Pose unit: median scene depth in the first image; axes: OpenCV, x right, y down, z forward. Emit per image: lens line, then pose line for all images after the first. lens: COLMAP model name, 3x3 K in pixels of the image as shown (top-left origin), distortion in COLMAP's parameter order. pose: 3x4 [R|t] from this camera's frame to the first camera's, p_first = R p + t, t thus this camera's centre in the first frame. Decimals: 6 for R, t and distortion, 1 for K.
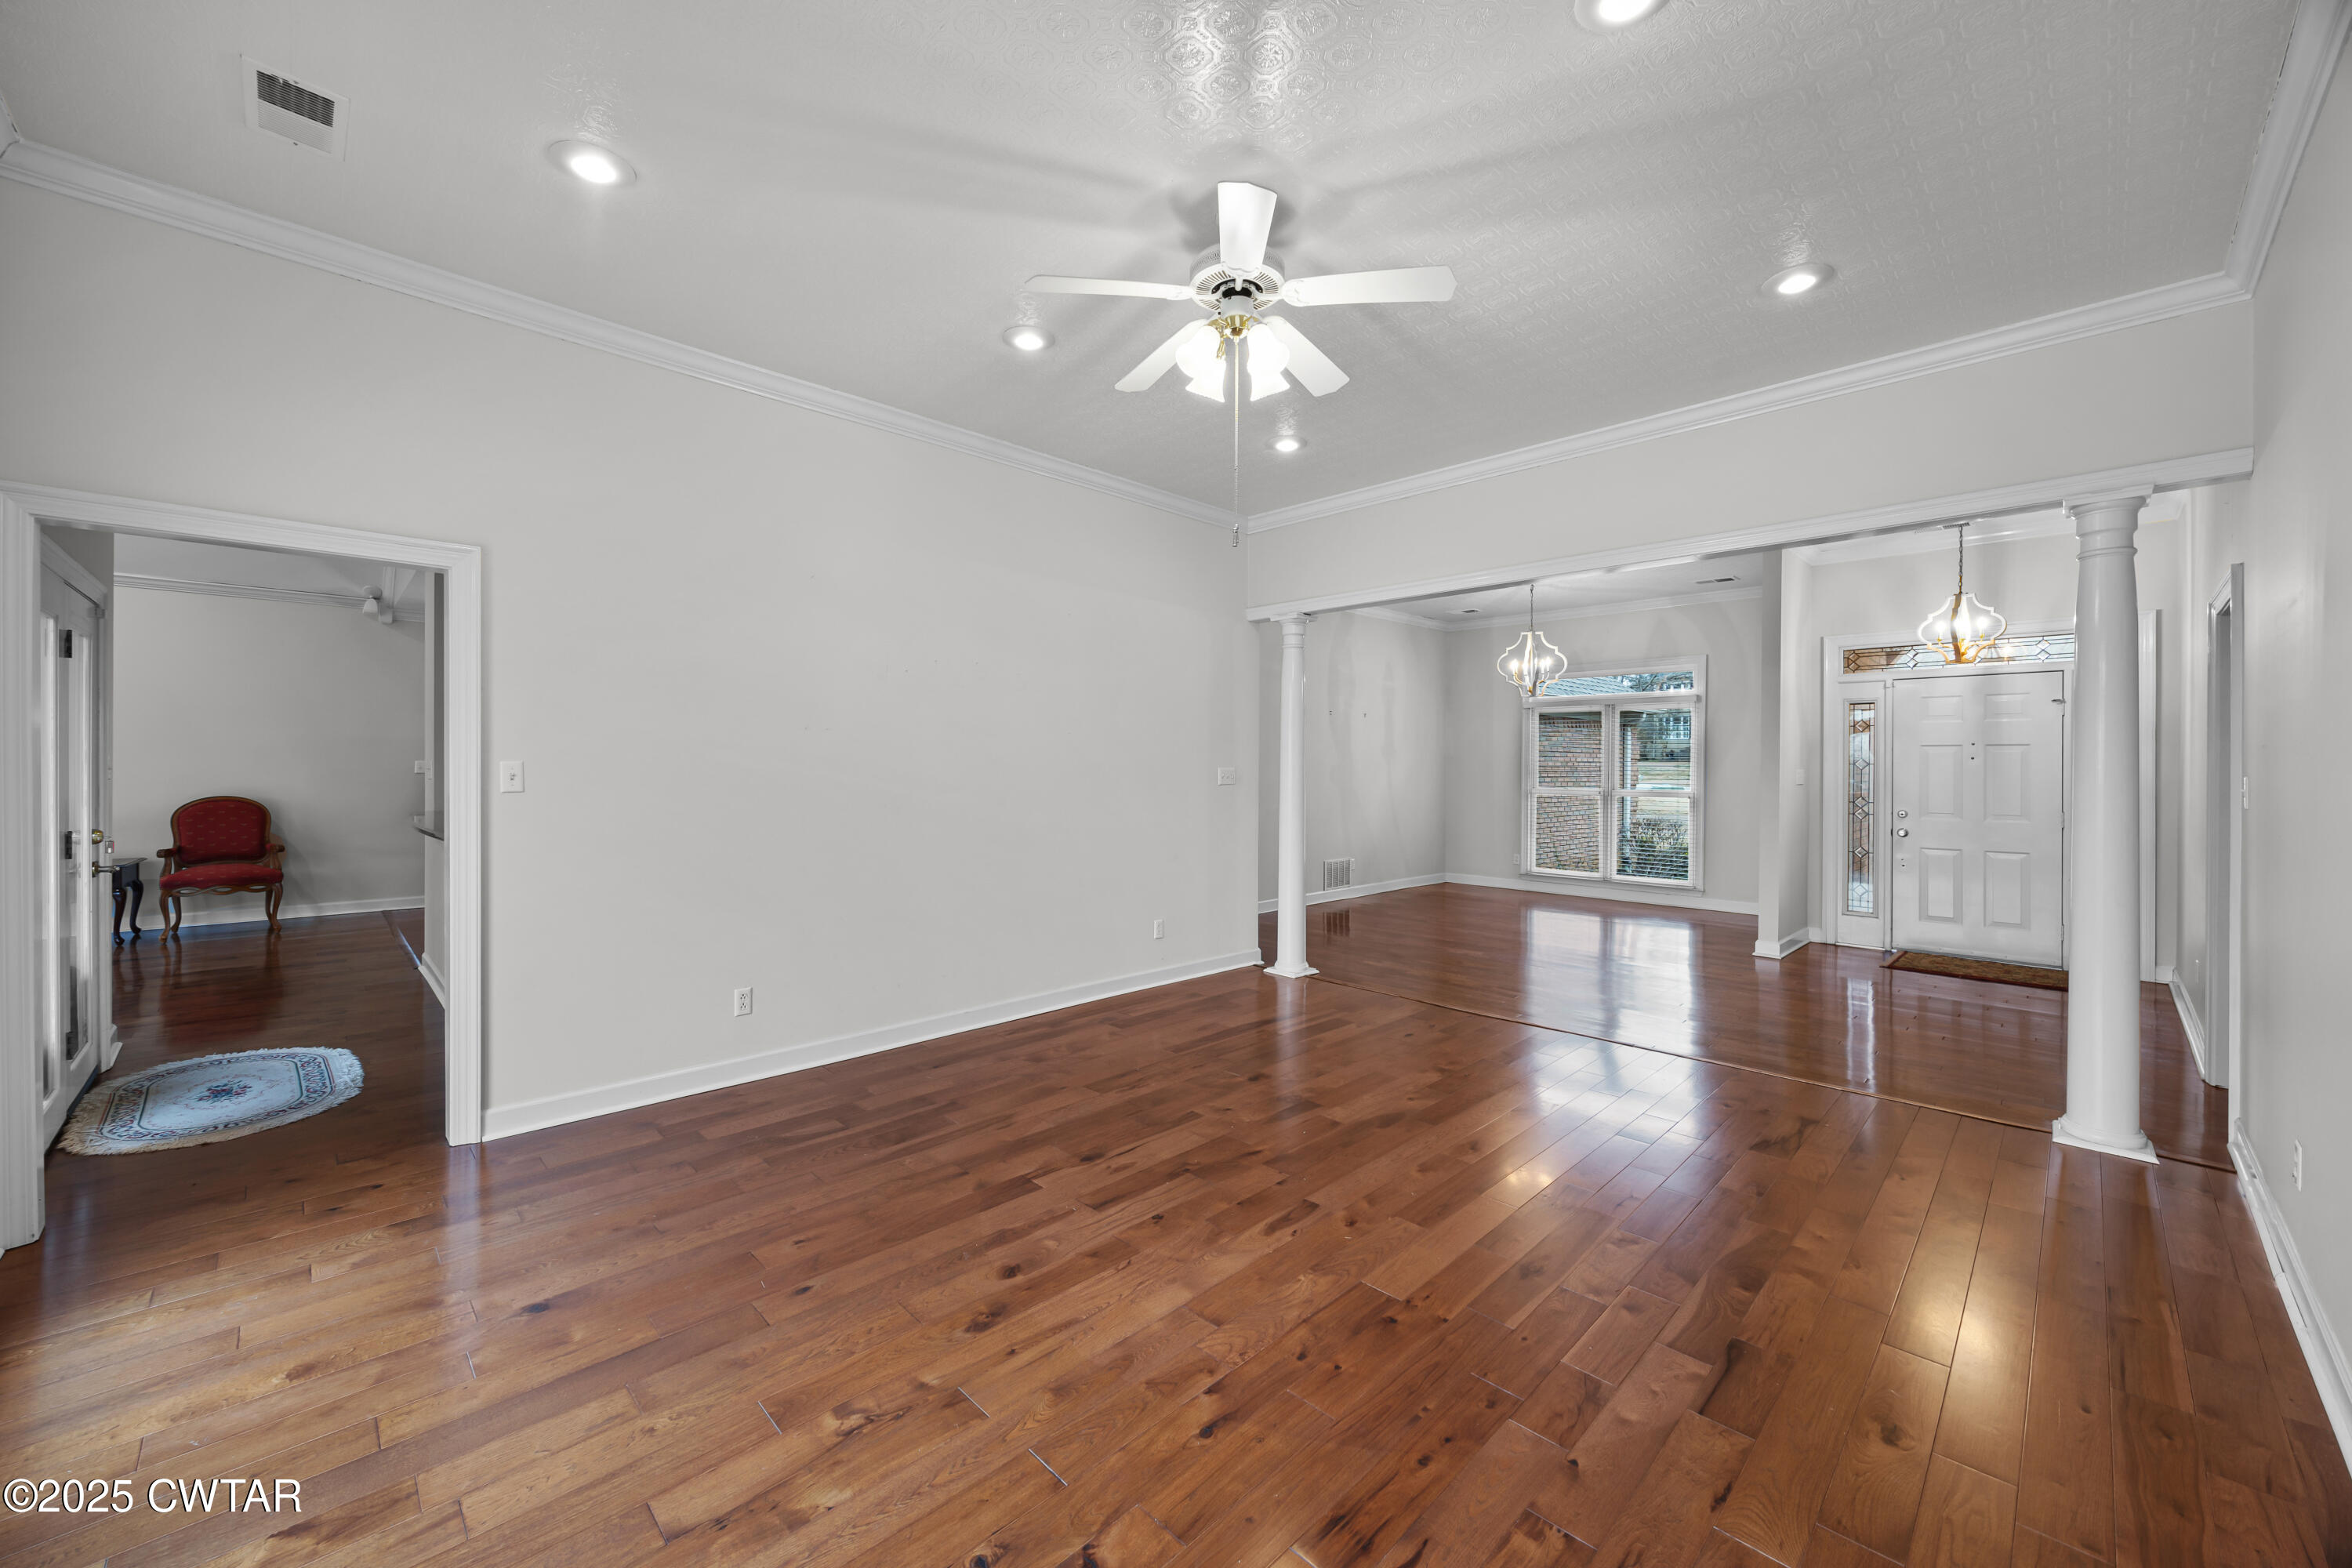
lens RADIAL K [[901.8, 0, 1183.5], [0, 901.8, 767.6], [0, 0, 1]] dist [-0.001044, -0.000152]
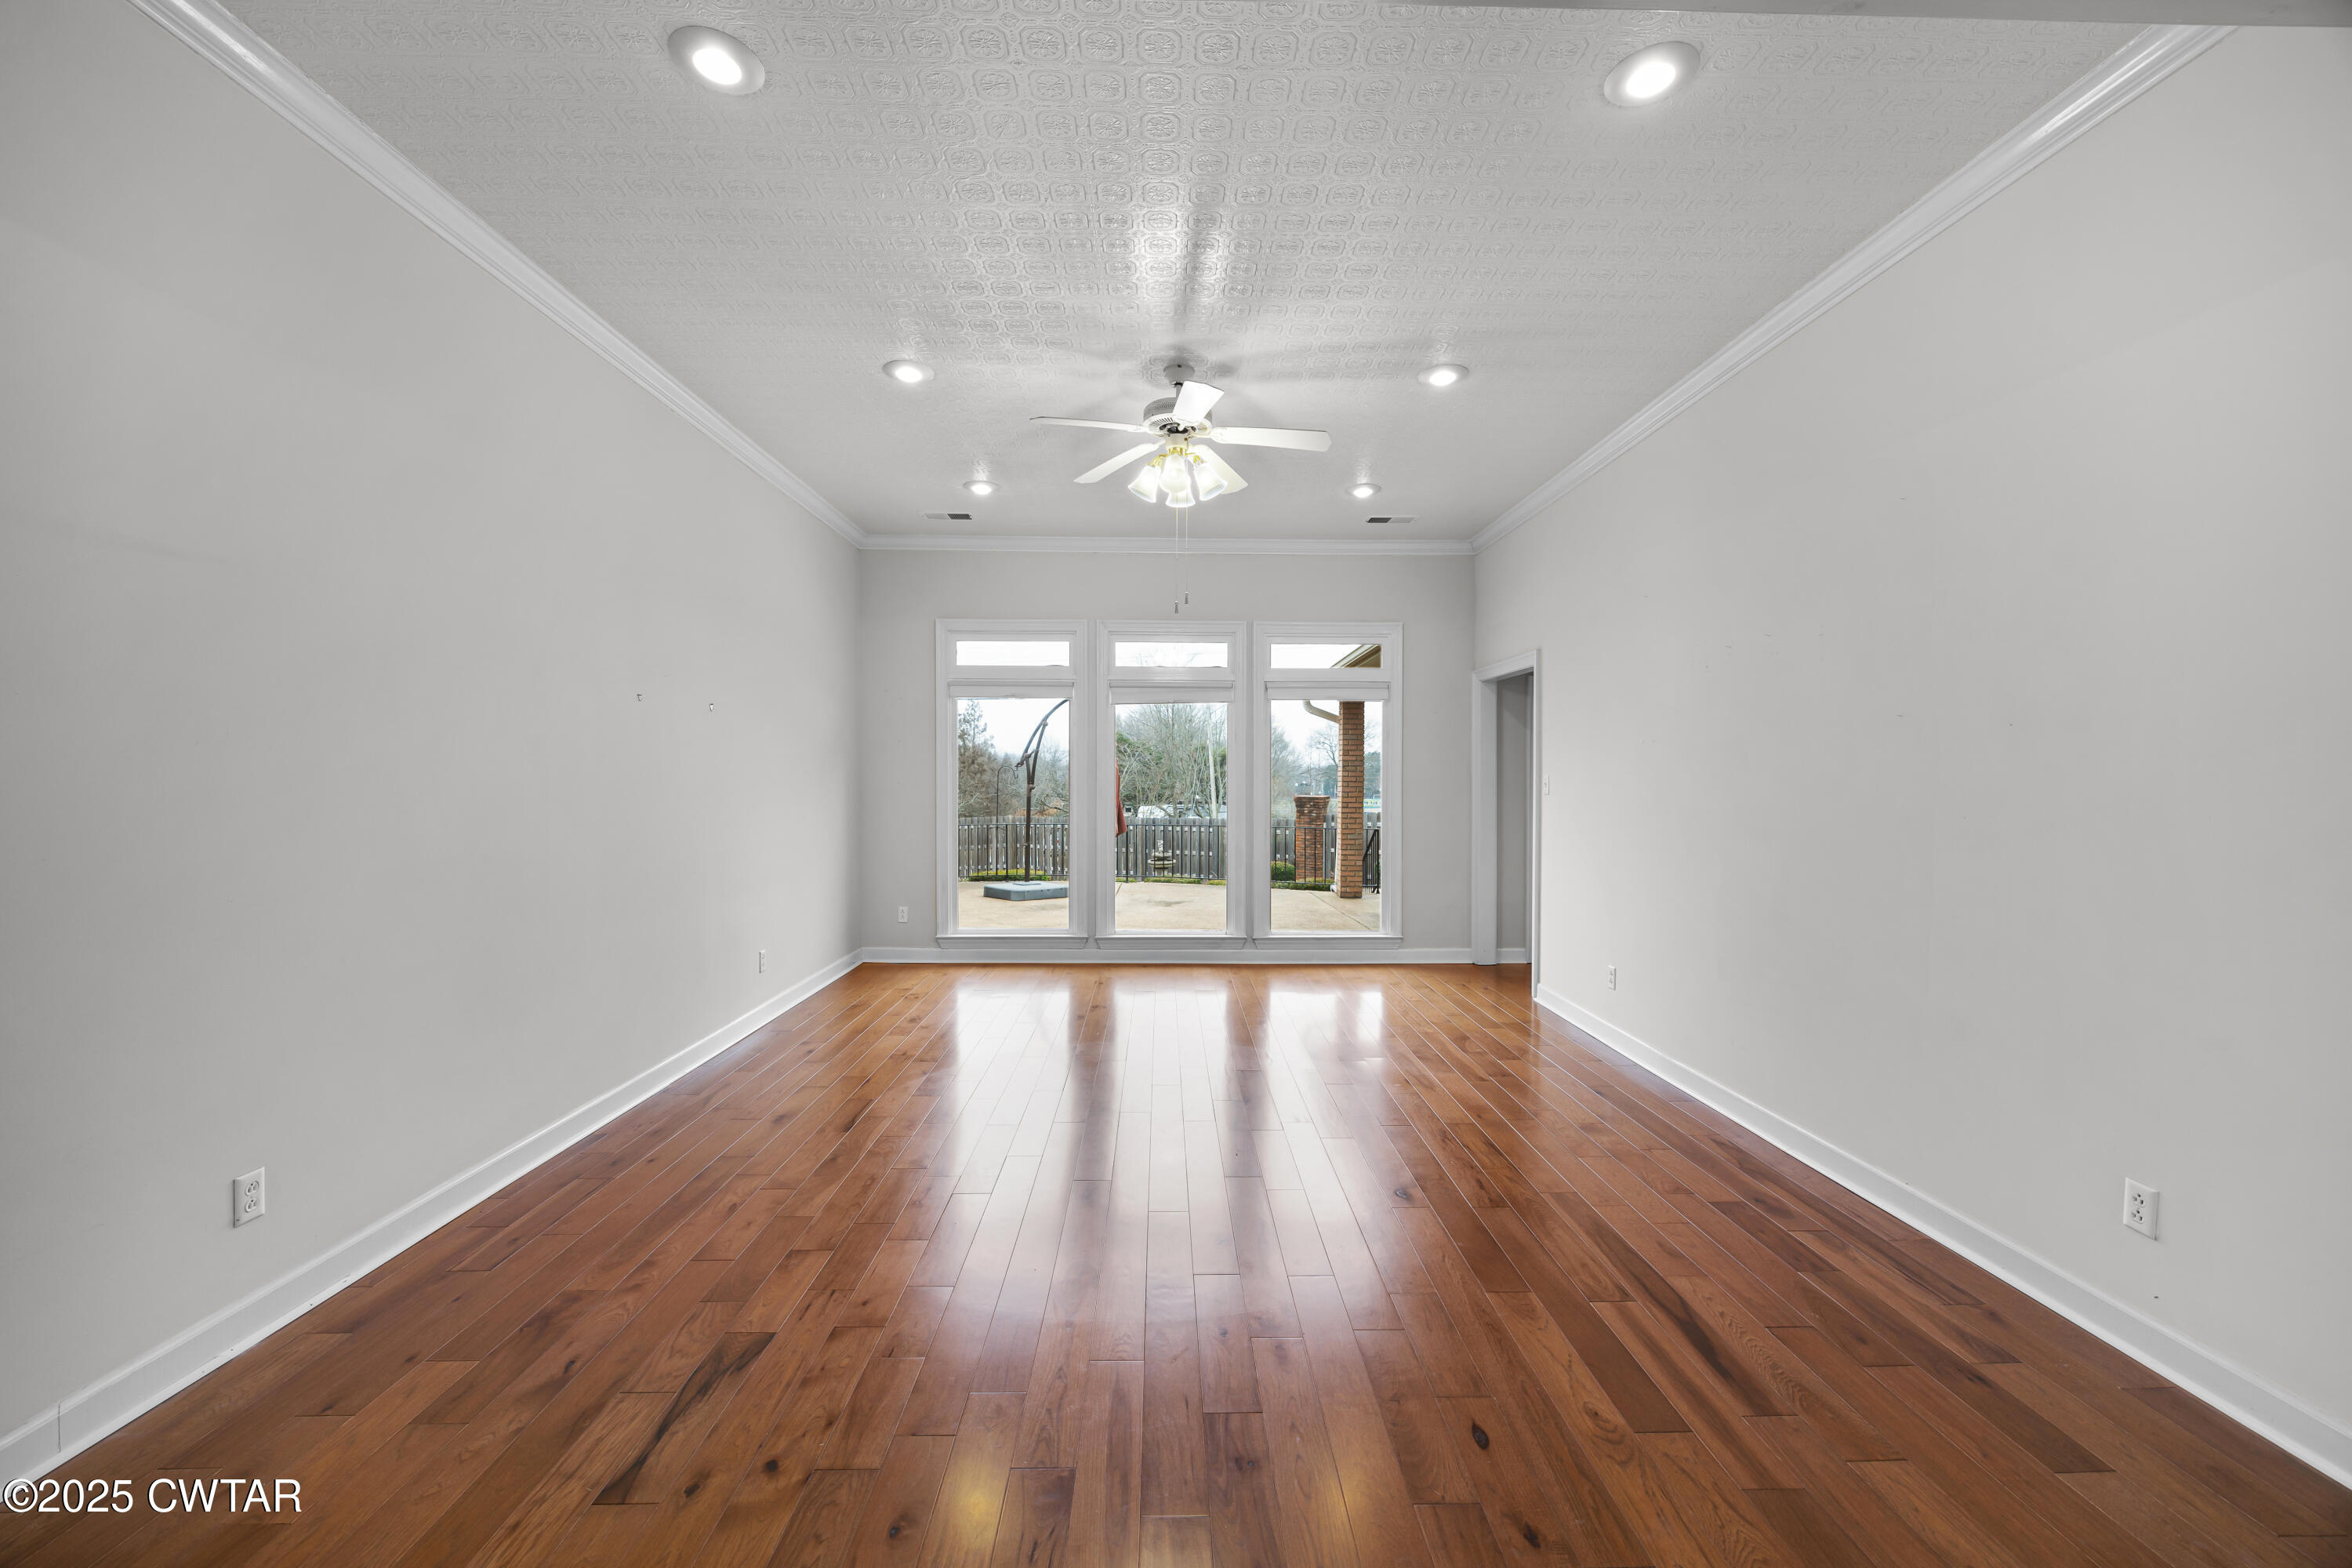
lens RADIAL K [[900.7, 0, 1177.2], [0, 900.7, 793.2], [0, 0, 1]] dist [-0.000394, 0.000023]
pose [[-0.693338, 0.006628, -0.720582, 0.956524], [-0.005720, 0.999876, 0.014700, 0.005903], [0.720590, 0.014314, -0.693214, 1.780962]]
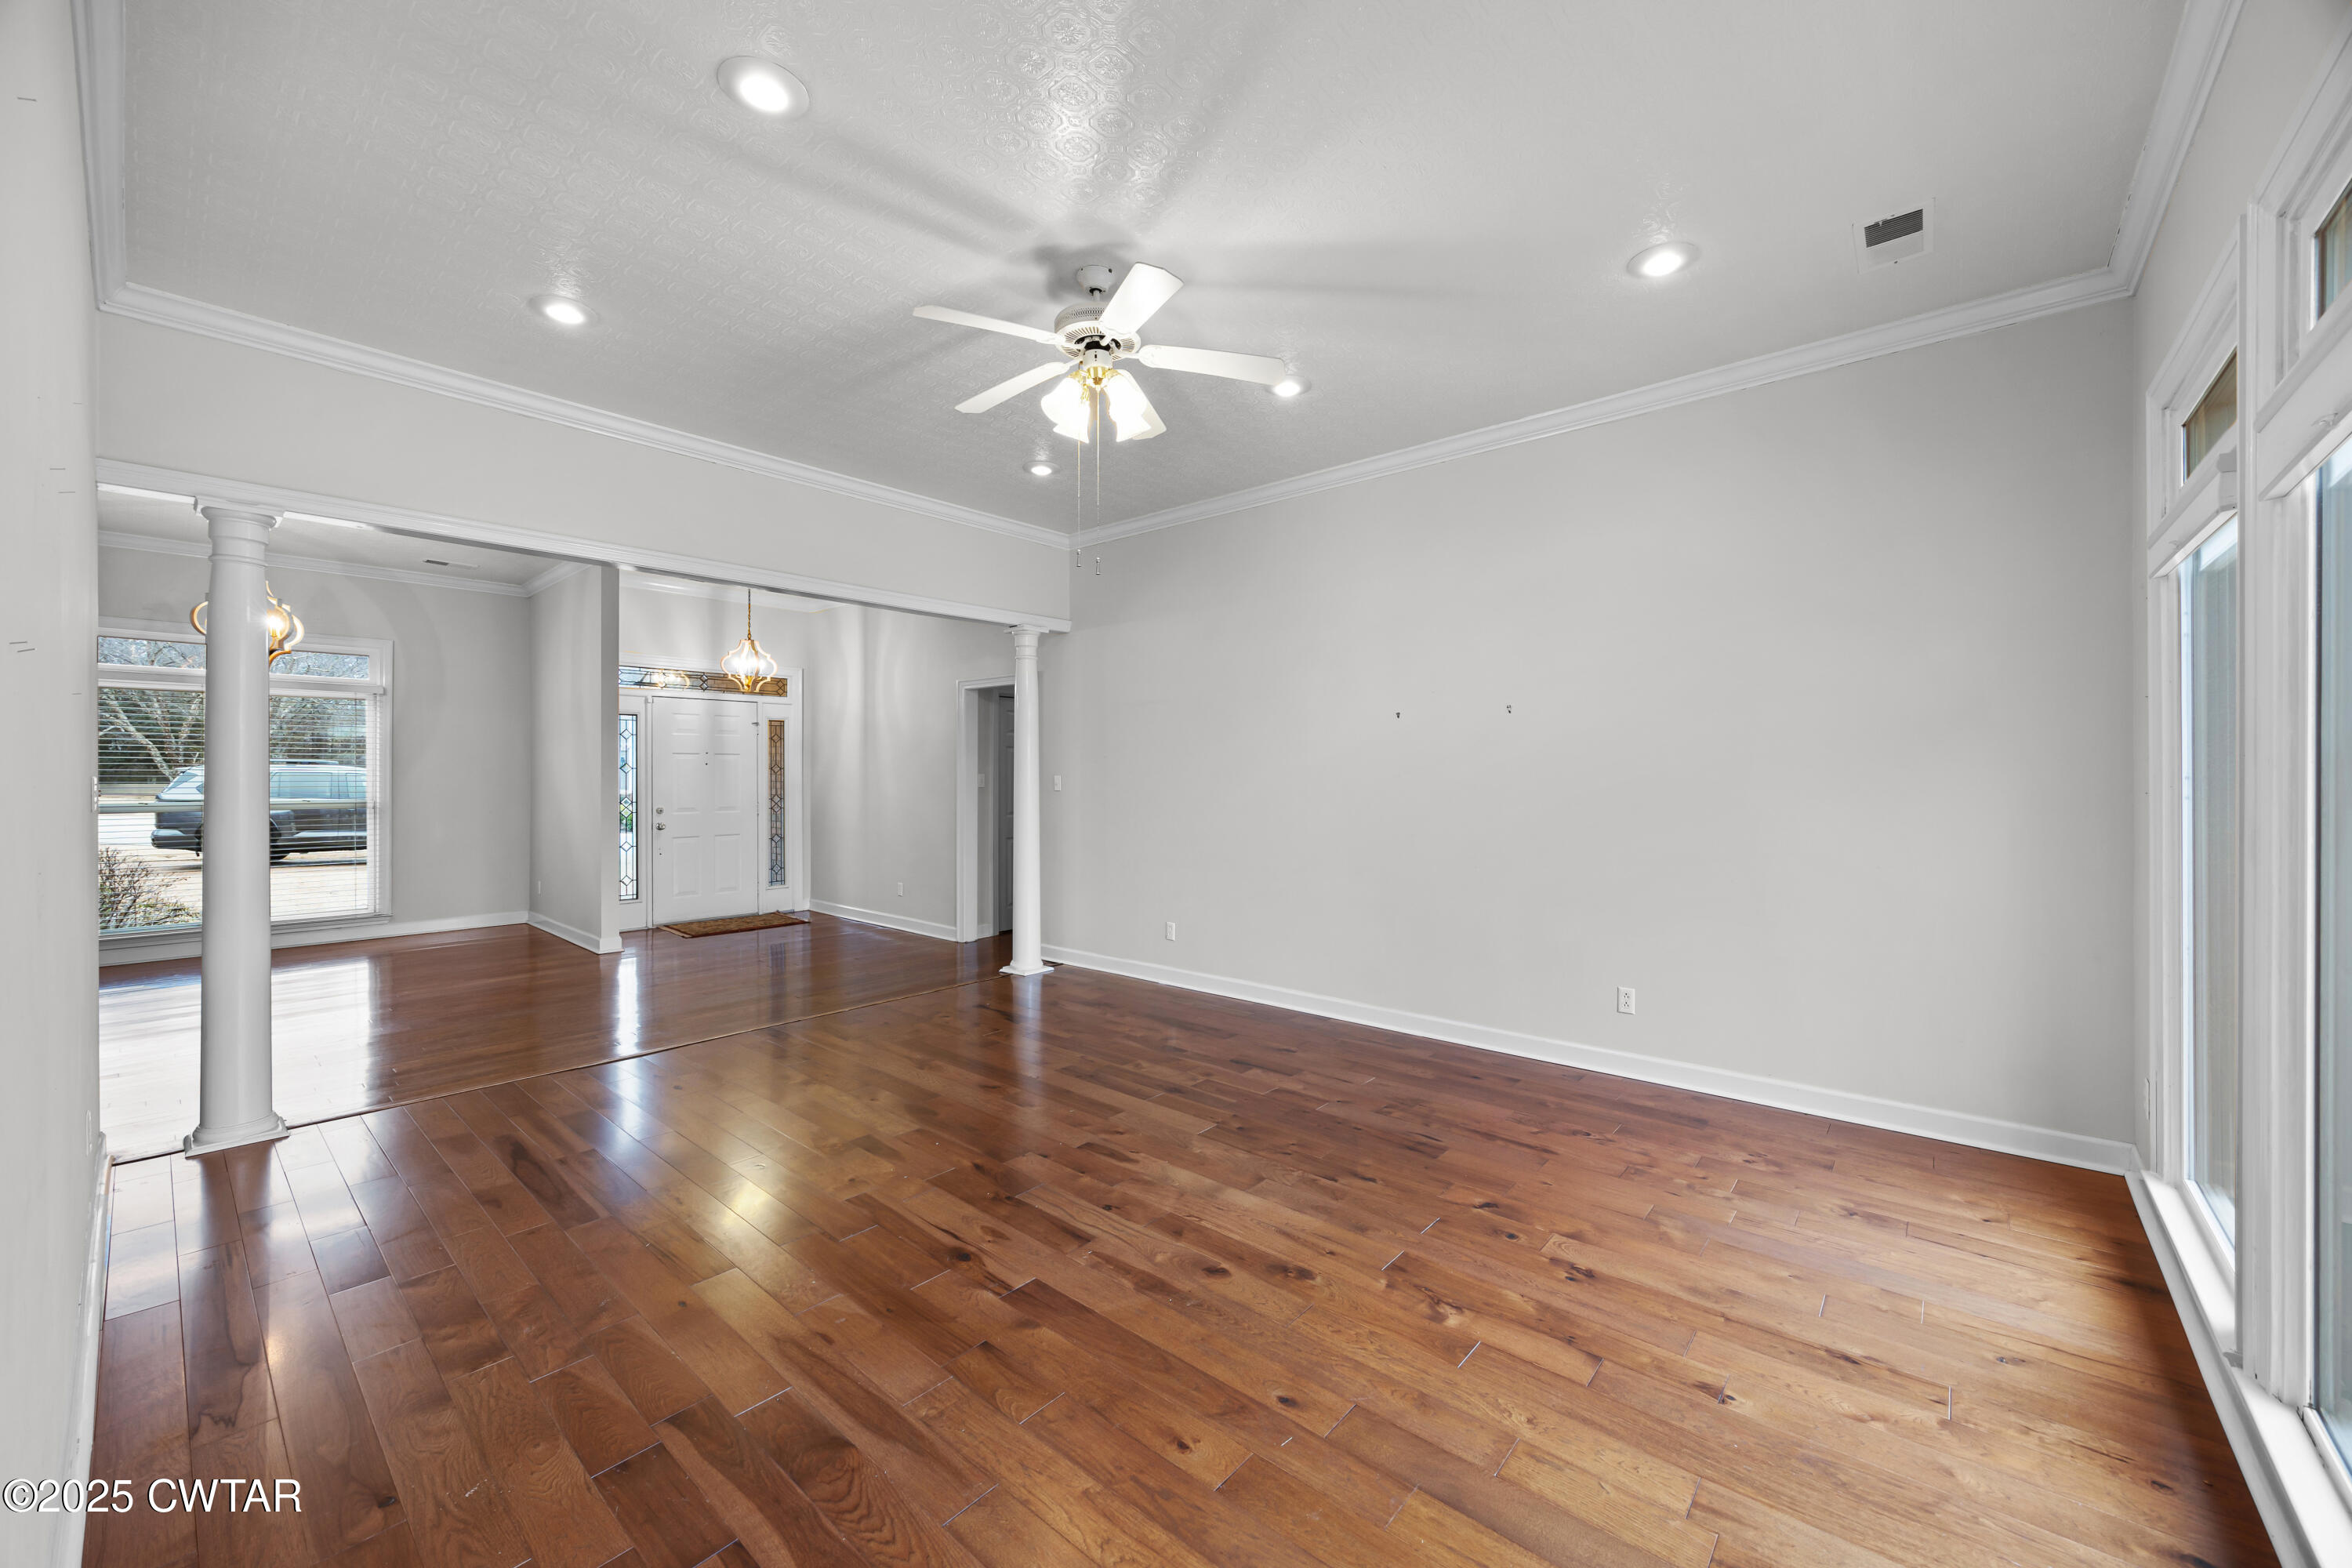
lens RADIAL K [[891.4, 0, 1181.8], [0, 891.4, 773.0], [0, 0, 1]] dist [0.000218, 0.000080]
pose [[-0.077707, -0.002299, 0.996974, -0.949780], [0.000013, 0.999997, 0.002307, -0.005327], [-0.996976, 0.000192, -0.077706, 0.890263]]
